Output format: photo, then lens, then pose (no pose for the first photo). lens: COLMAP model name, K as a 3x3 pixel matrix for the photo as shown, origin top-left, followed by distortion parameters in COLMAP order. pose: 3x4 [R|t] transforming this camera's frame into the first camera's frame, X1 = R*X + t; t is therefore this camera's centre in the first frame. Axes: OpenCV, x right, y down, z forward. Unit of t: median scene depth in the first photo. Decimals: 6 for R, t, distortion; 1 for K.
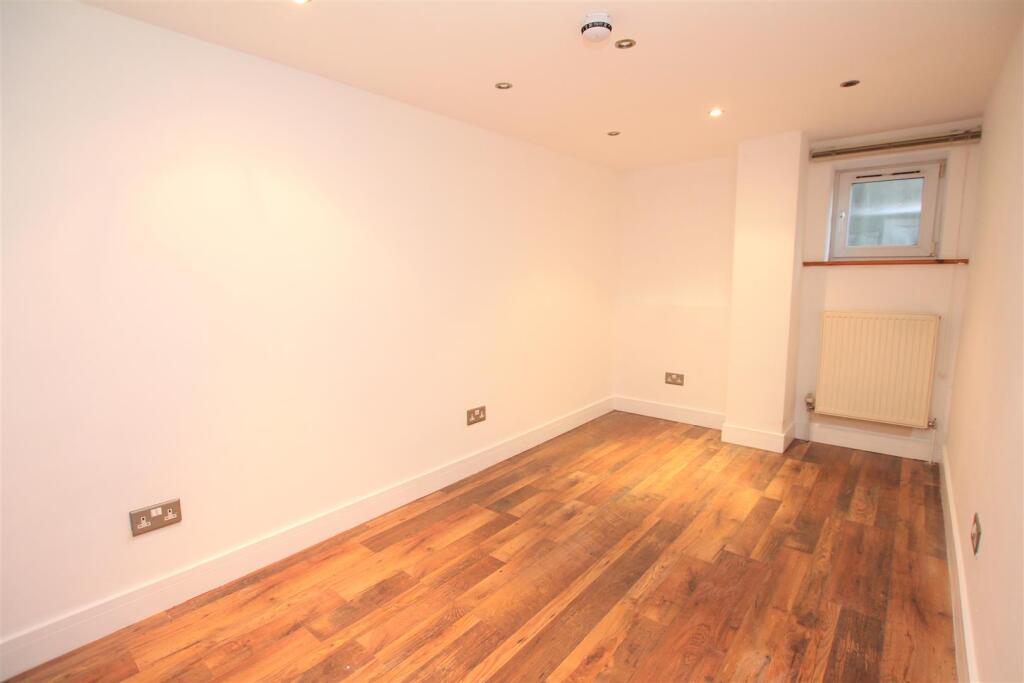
lens RADIAL K [[475.3, 0, 518.4], [0, 475.3, 340.8], [0, 0, 1]] dist [-0.004628, -0.000645]
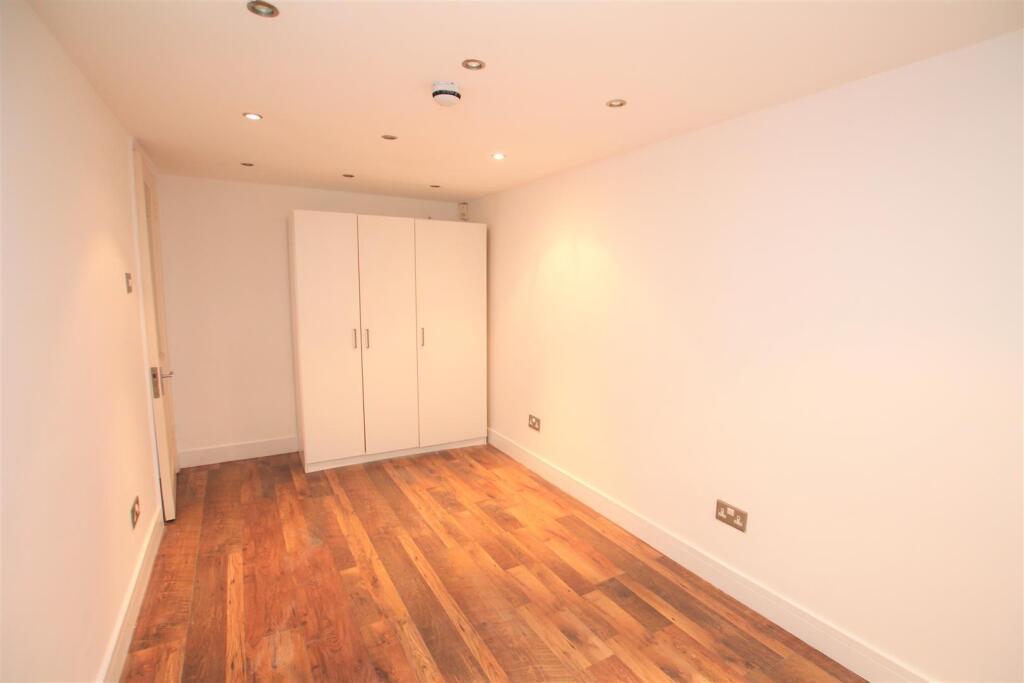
lens RADIAL K [[475.3, 0, 517.0], [0, 475.3, 342.7], [0, 0, 1]] dist [-0.004628, -0.000645]
pose [[-0.326391, 0.117680, -0.937881, 1.055035], [-0.133993, 0.976440, 0.169149, -0.276121], [0.935690, 0.180878, -0.302932, 1.410385]]
